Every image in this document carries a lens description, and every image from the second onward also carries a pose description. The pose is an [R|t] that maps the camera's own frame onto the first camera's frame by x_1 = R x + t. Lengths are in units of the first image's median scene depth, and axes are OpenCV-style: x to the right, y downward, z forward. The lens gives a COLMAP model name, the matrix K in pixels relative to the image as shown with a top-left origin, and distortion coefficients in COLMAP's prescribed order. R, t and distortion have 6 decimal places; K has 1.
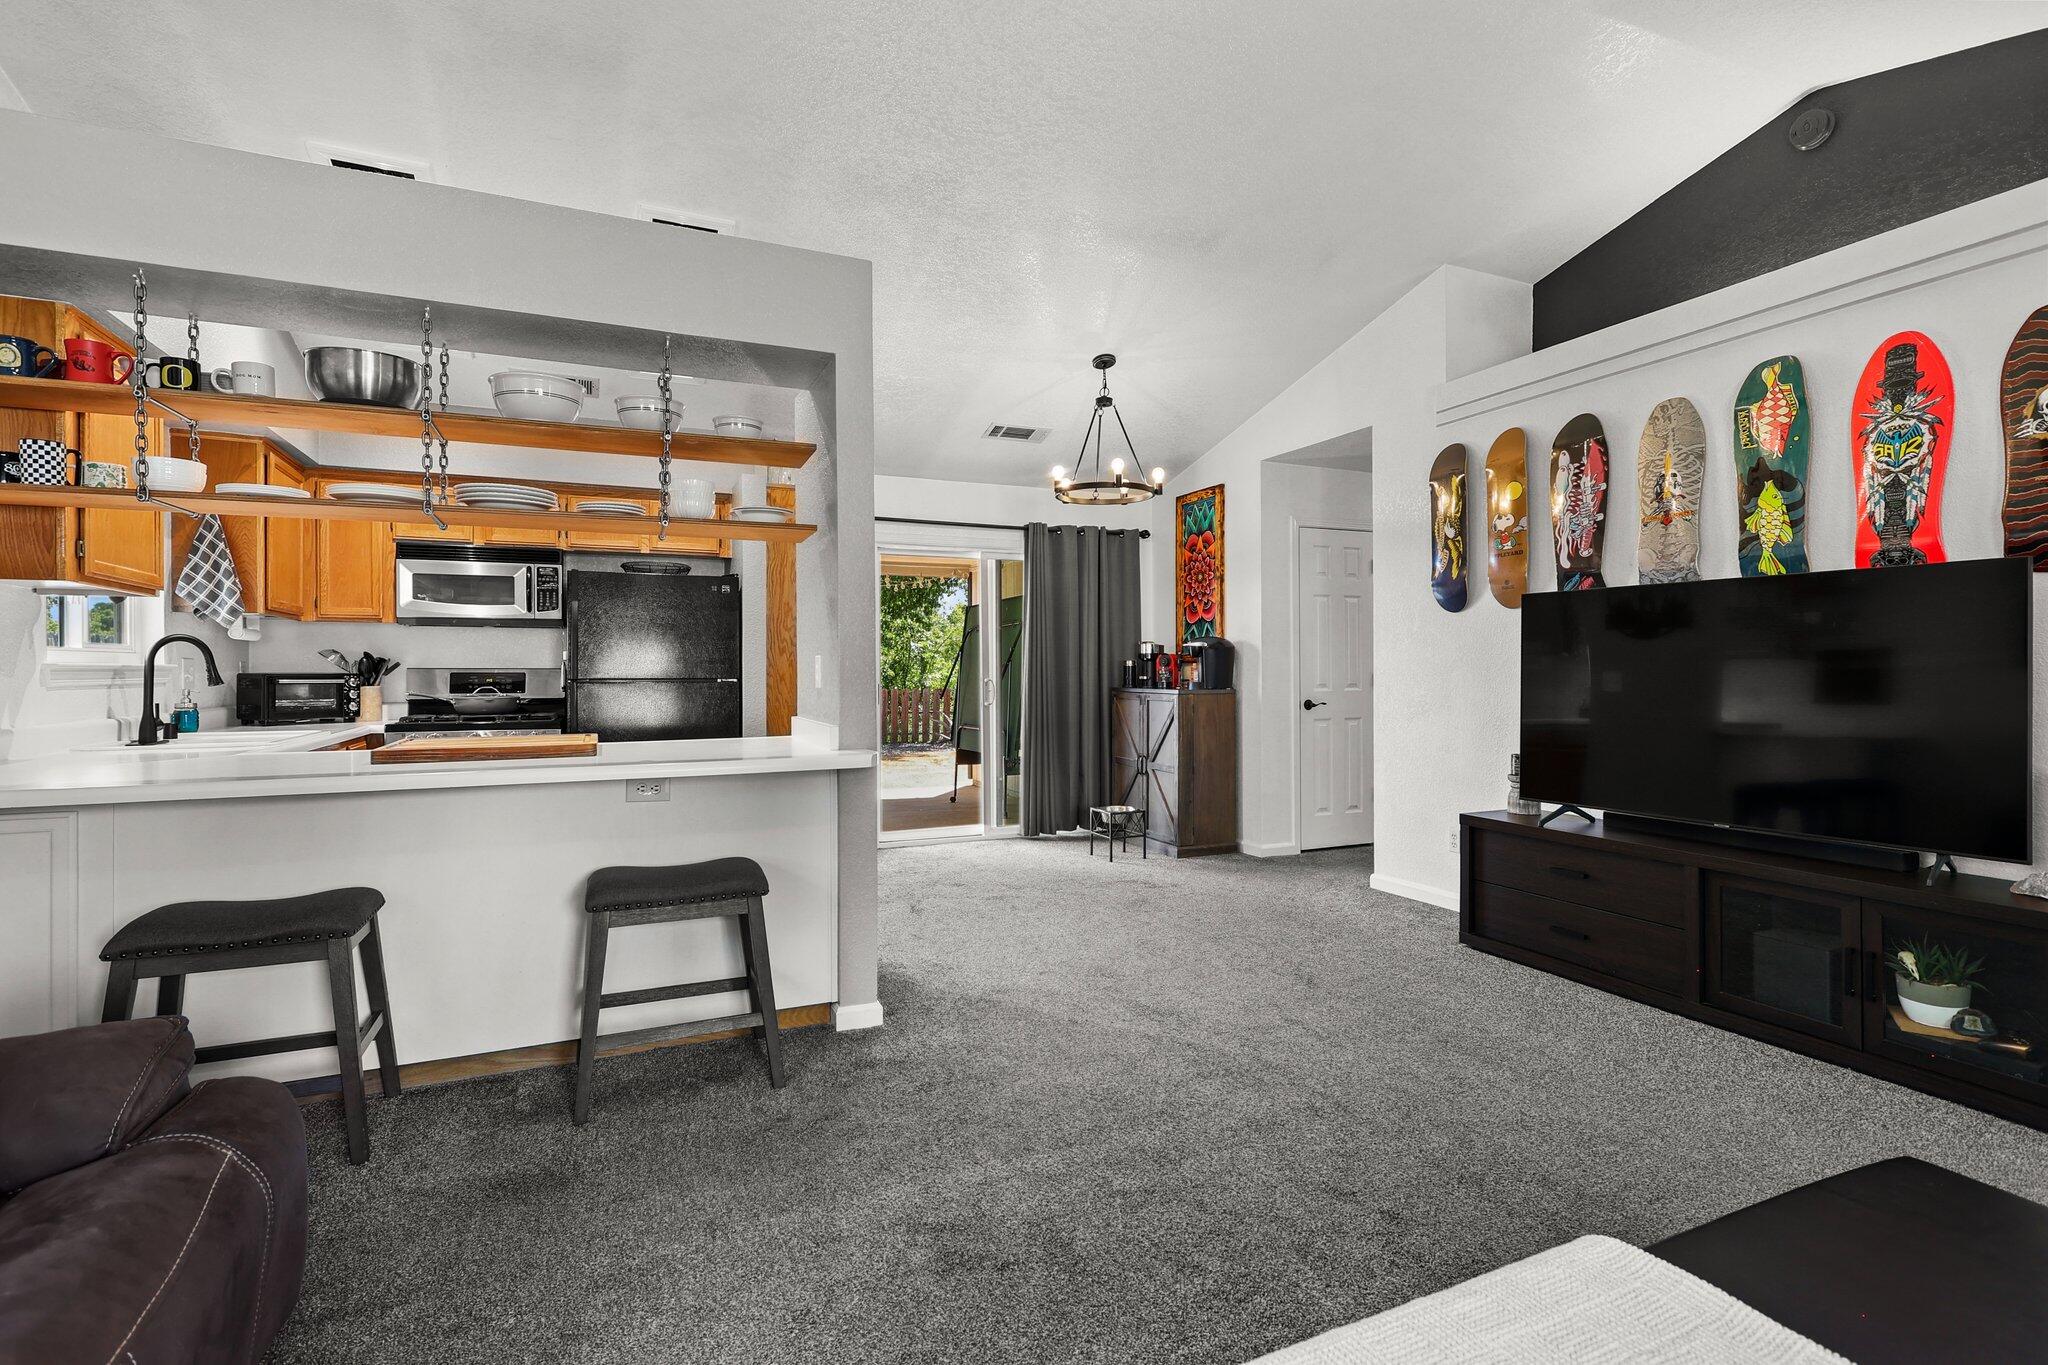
lens RADIAL K [[956.7, 0, 1016.1], [0, 956.7, 666.7], [0, 0, 1]] dist [0.001929, 0.000610]
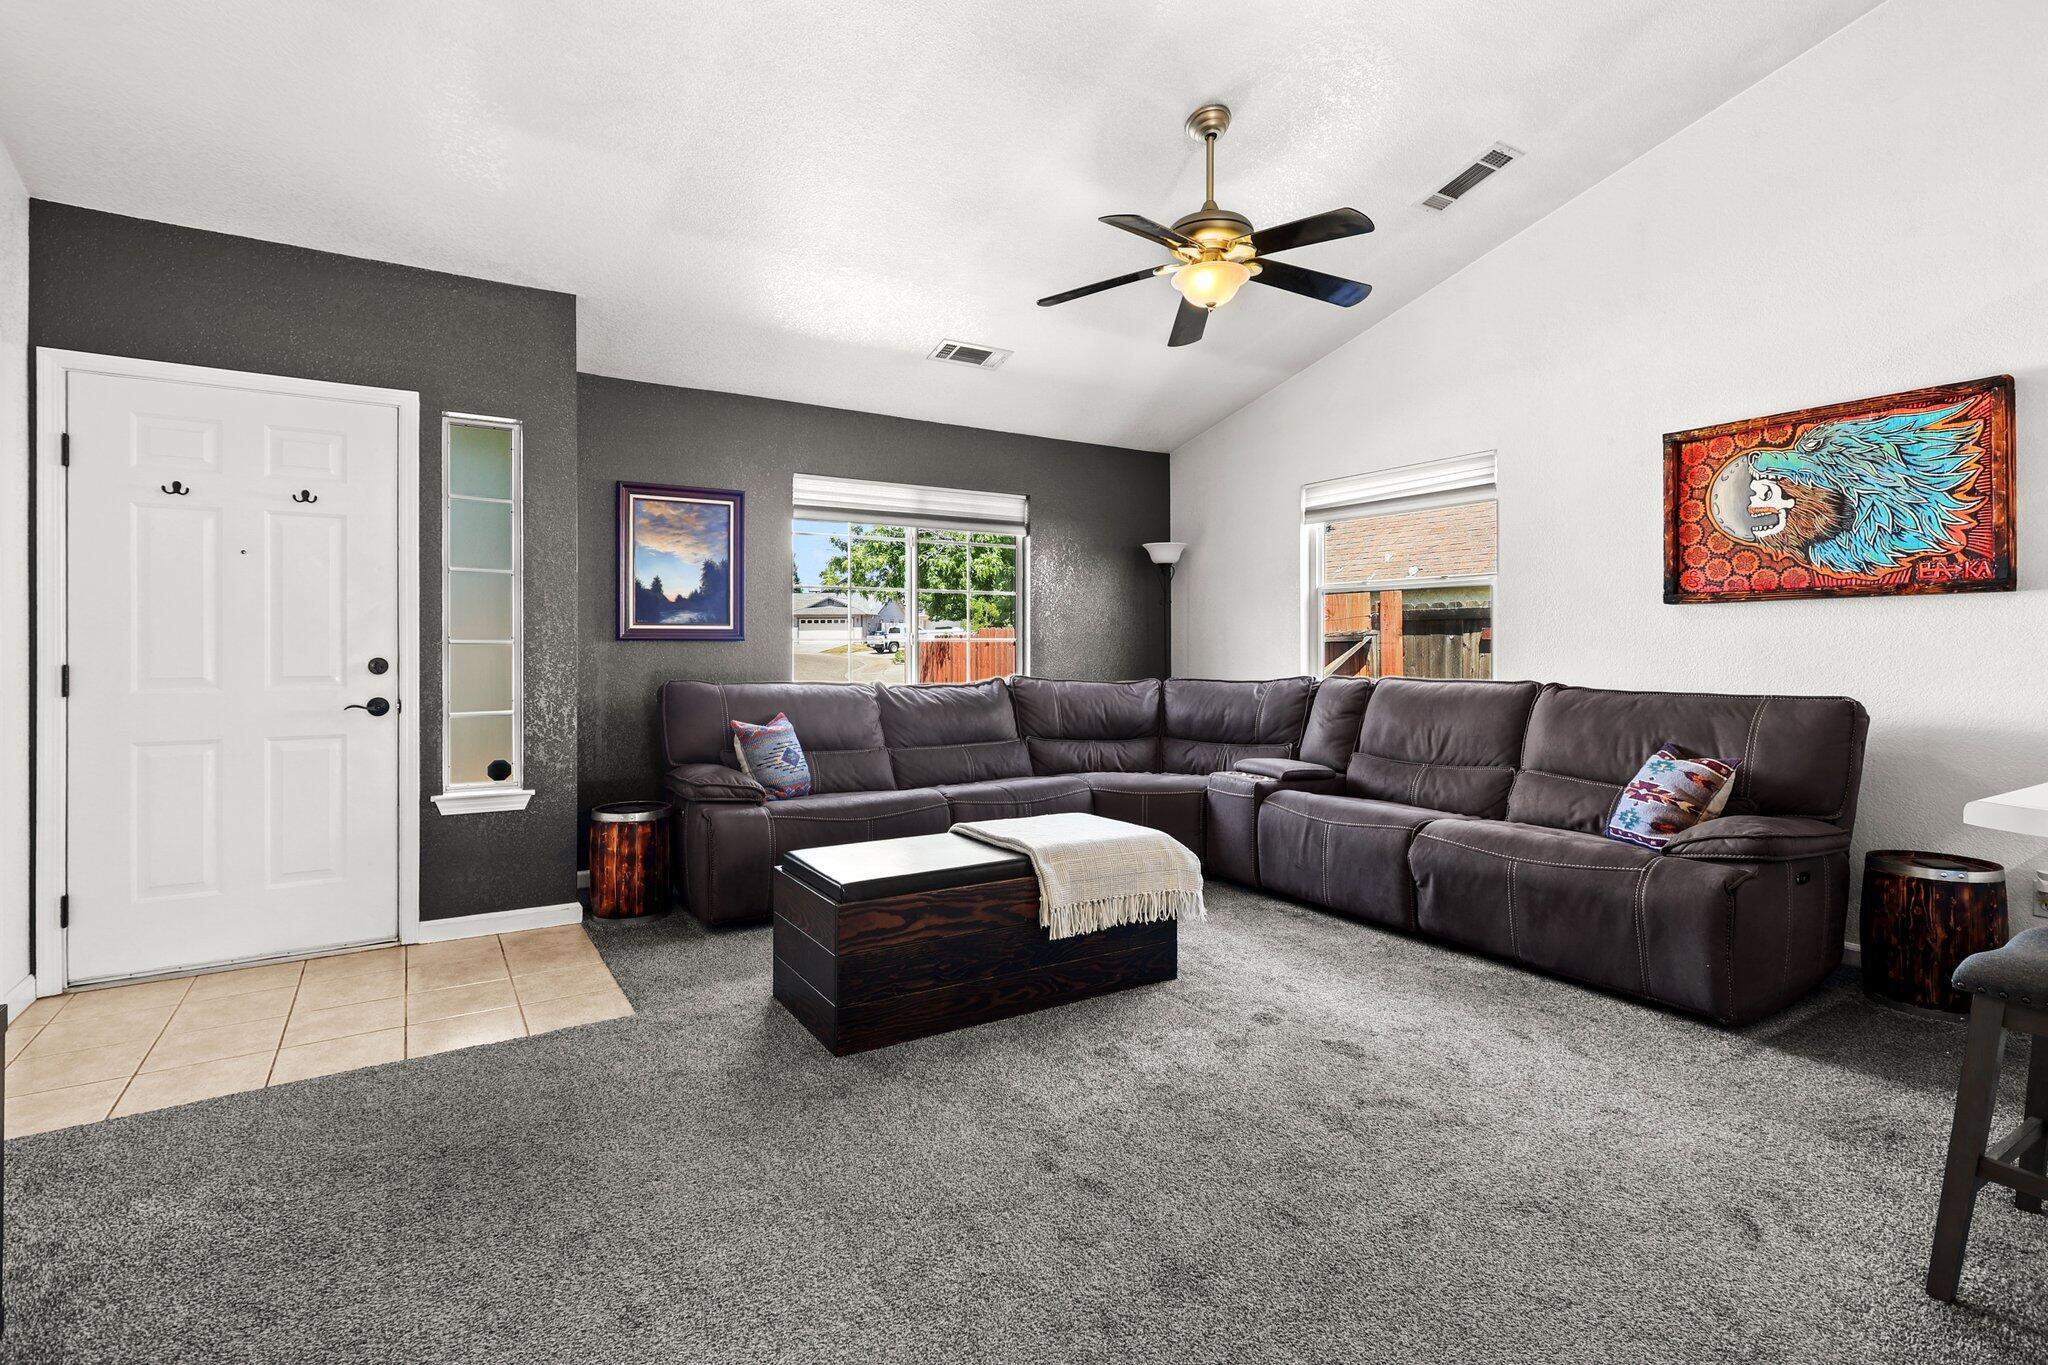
lens RADIAL K [[956.7, 0, 1025.5], [0, 956.7, 645.1], [0, 0, 1]] dist [0.001929, 0.000610]
pose [[-0.988517, 0.005549, -0.151011, 0.239191], [0.006516, 0.999961, -0.005915, 0.007975], [0.150972, -0.006831, -0.988514, 0.844264]]
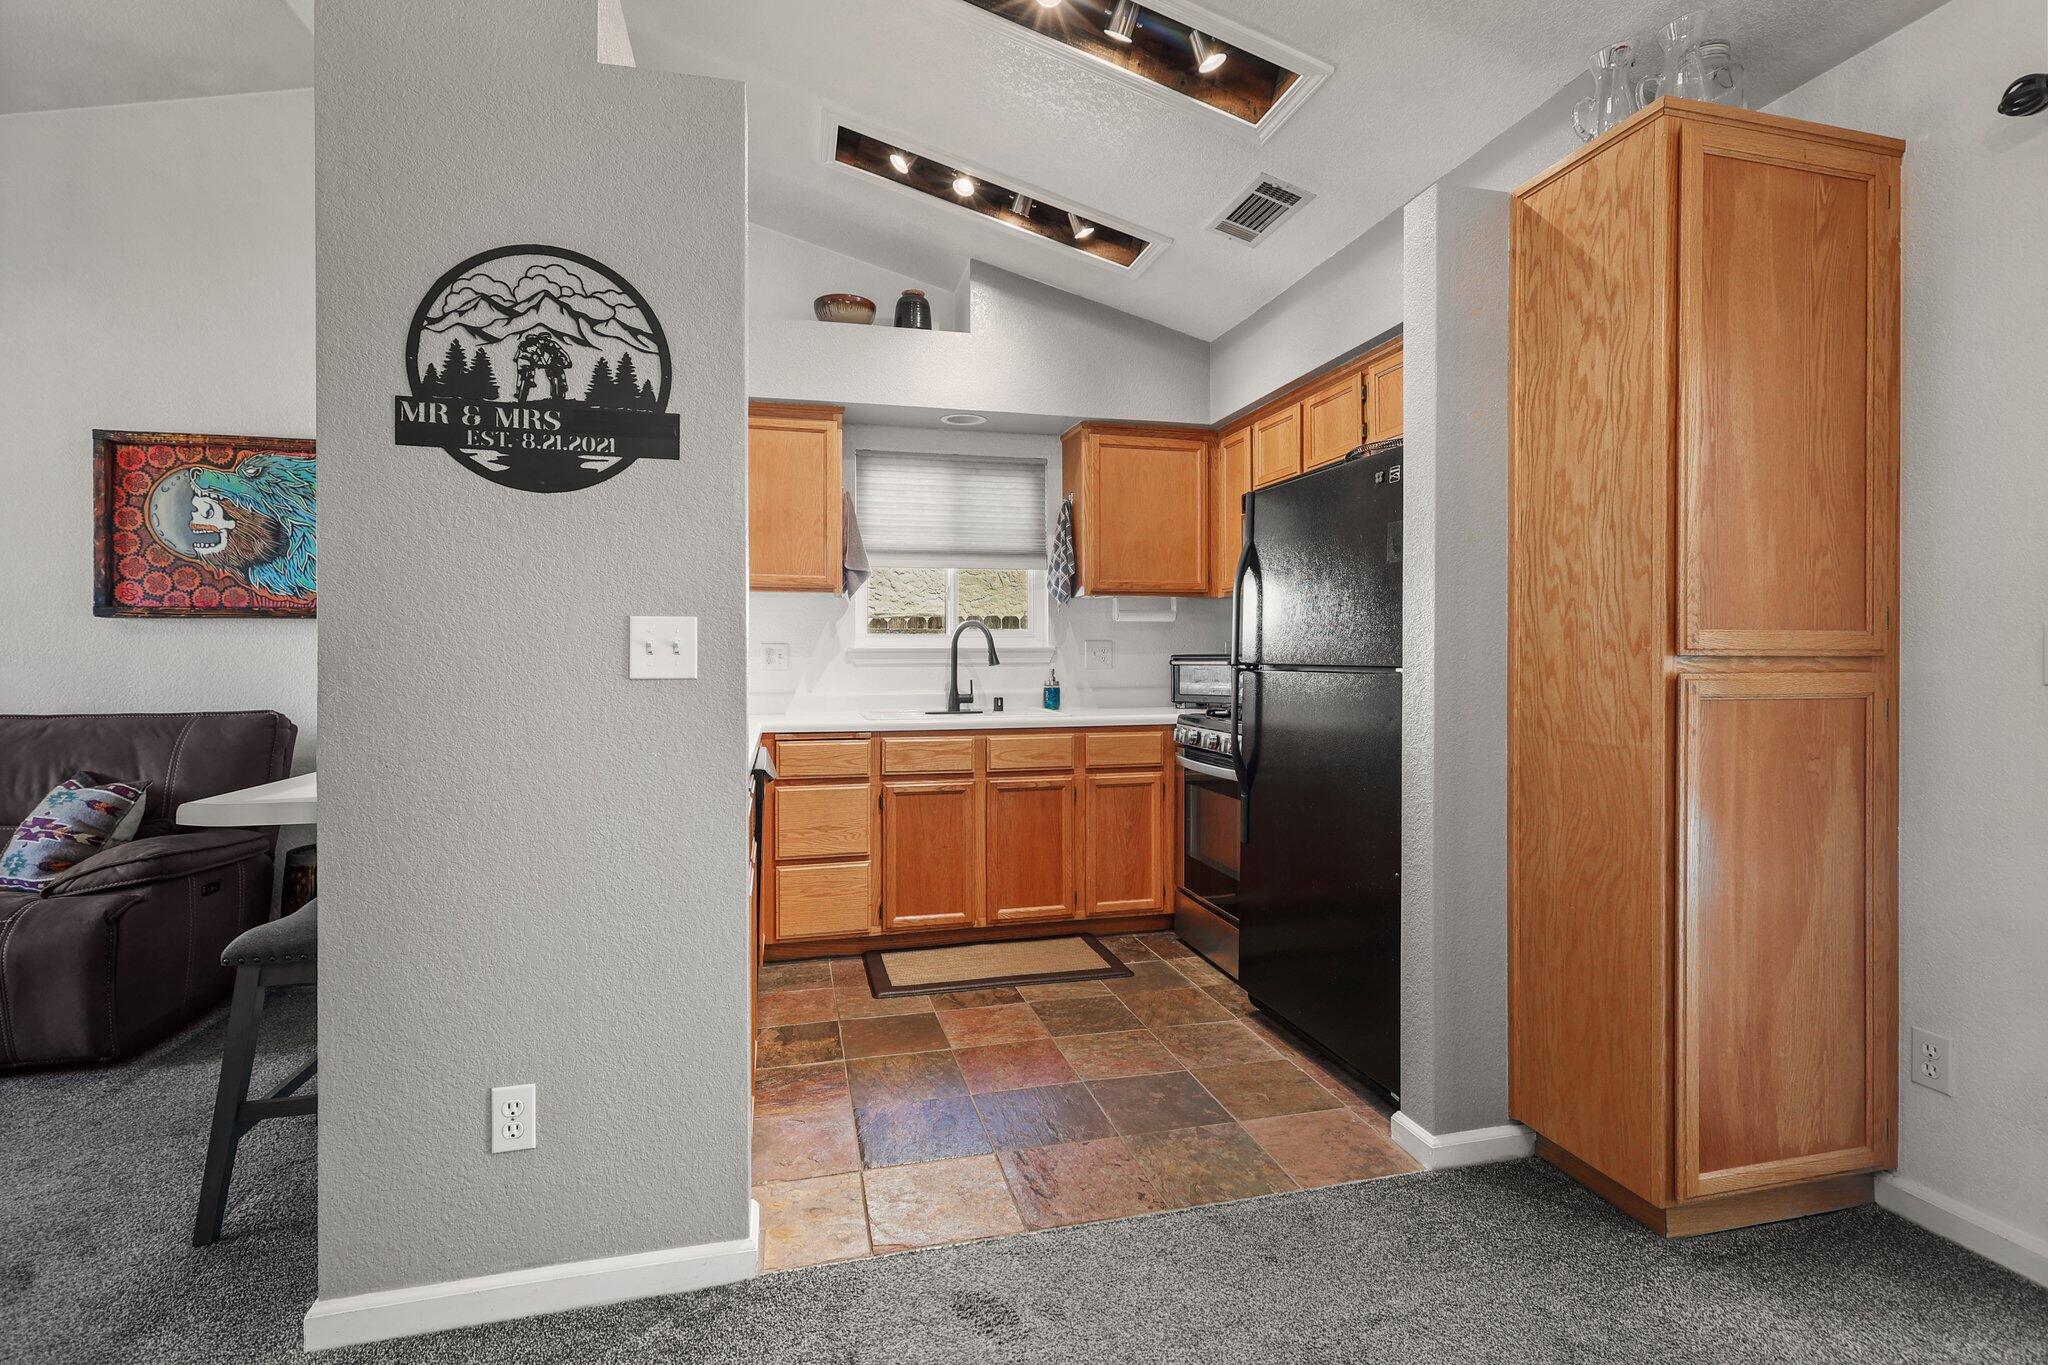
lens RADIAL K [[956.7, 0, 1020.6], [0, 956.7, 658.3], [0, 0, 1]] dist [0.001929, 0.000610]
pose [[-0.163154, 0.005080, -0.986588, 0.193192], [0.006672, 0.999970, 0.004046, 0.005478], [0.986578, -0.005922, -0.163182, 0.943718]]
